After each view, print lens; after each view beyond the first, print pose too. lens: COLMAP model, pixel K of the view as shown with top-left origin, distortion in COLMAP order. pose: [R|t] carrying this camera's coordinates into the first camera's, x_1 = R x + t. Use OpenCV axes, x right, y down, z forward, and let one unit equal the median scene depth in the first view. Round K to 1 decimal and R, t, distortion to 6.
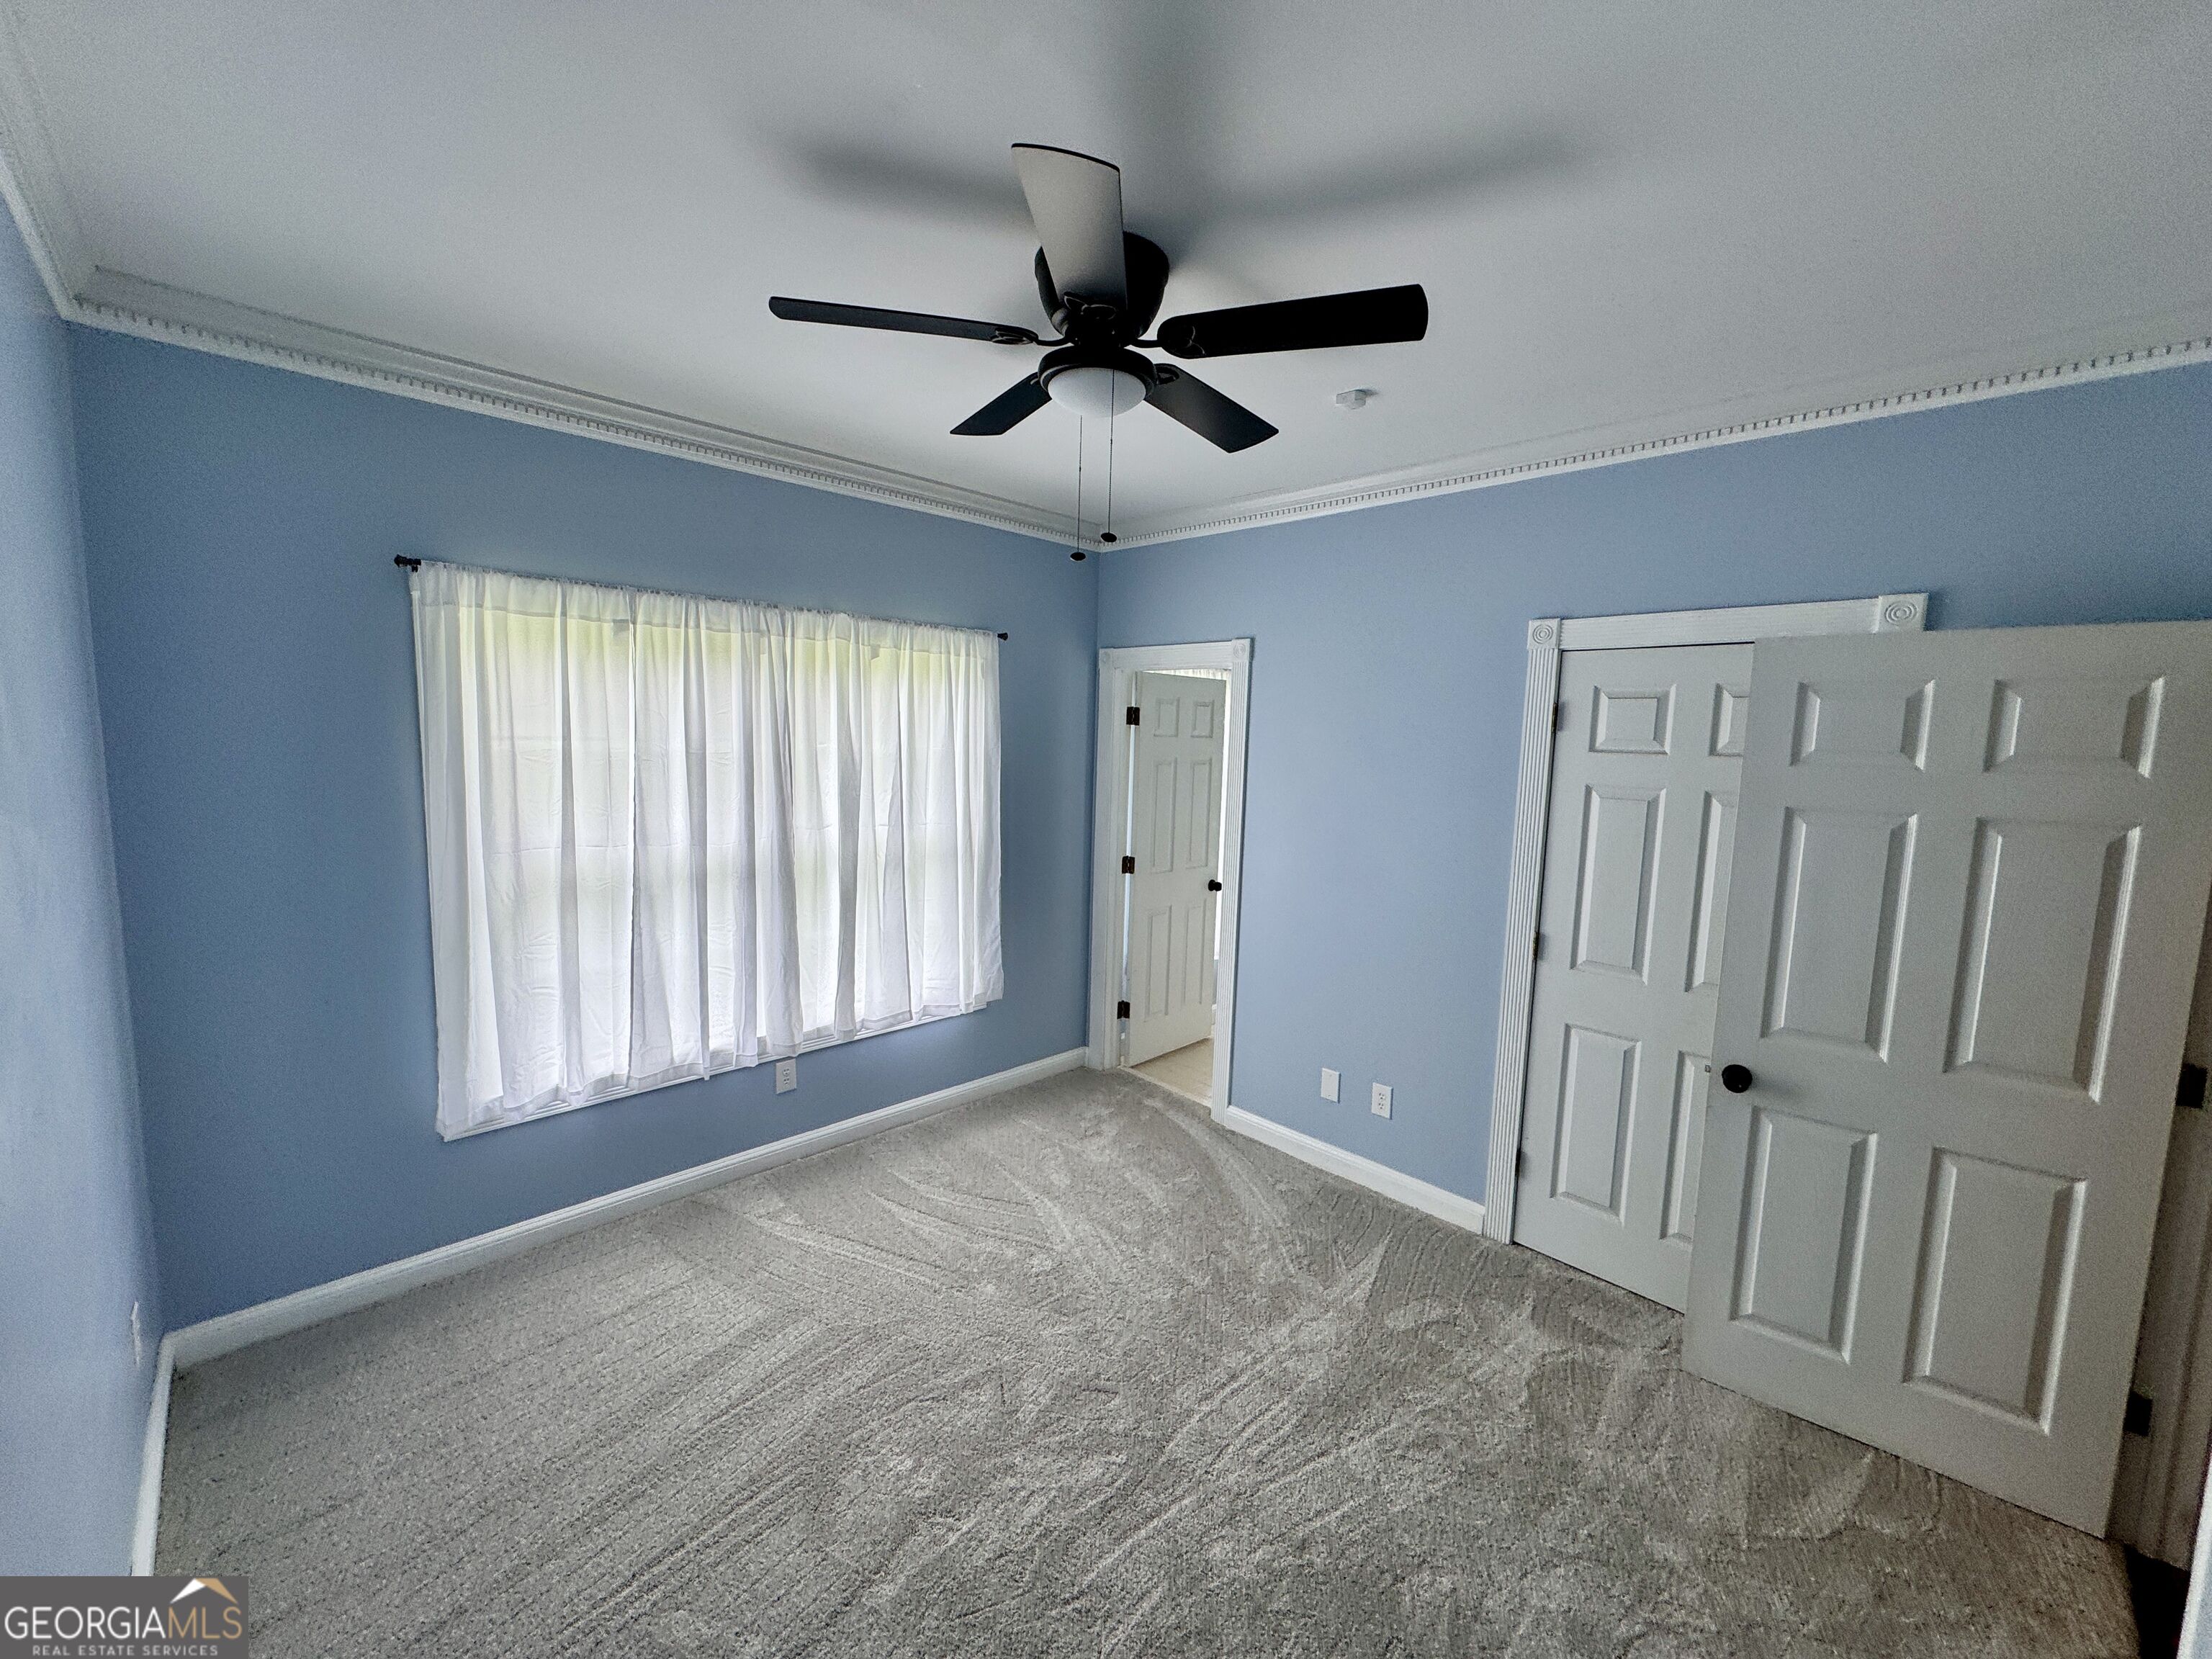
lens RADIAL K [[883.4, 0, 1110.7], [0, 883.4, 828.9], [0, 0, 1]] dist [-0.003917, 0.001182]
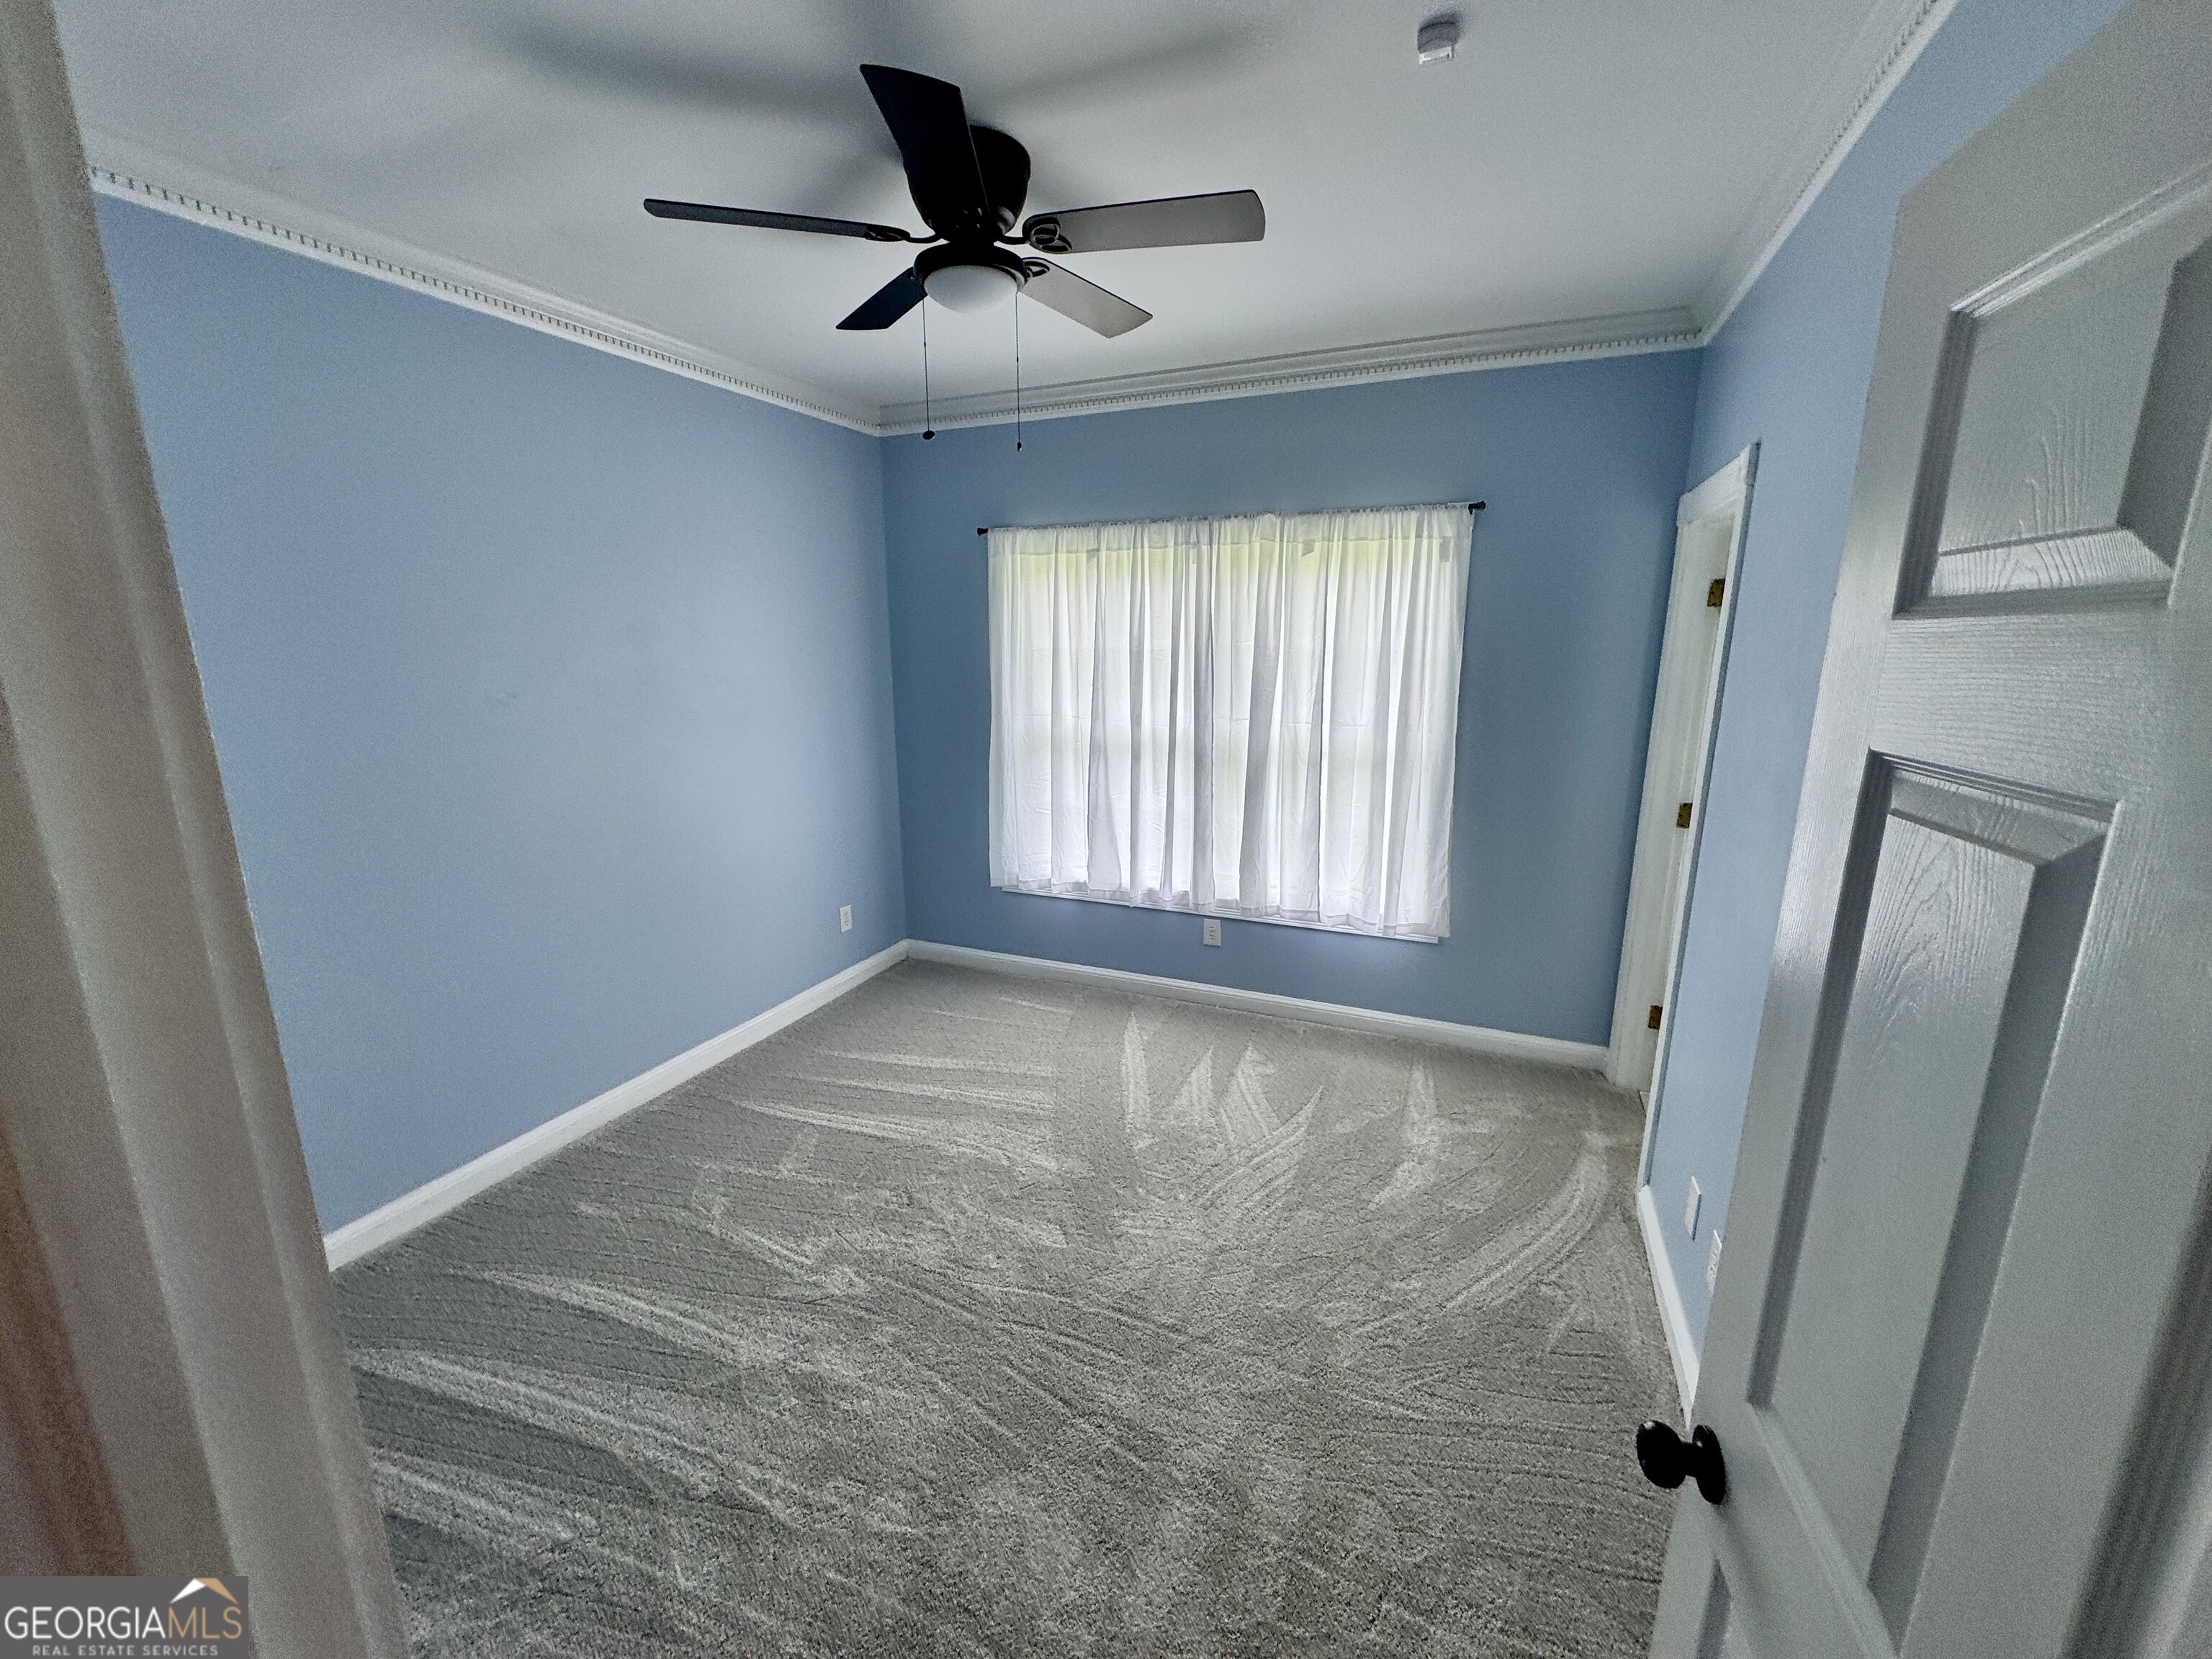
lens RADIAL K [[883.4, 0, 1109.9], [0, 883.4, 829.1], [0, 0, 1]] dist [-0.003917, 0.001182]
pose [[0.382400, 0.167807, -0.908632, 0.643441], [-0.089874, 0.985463, 0.144172, -0.010480], [0.919616, 0.026531, 0.391922, 0.432231]]
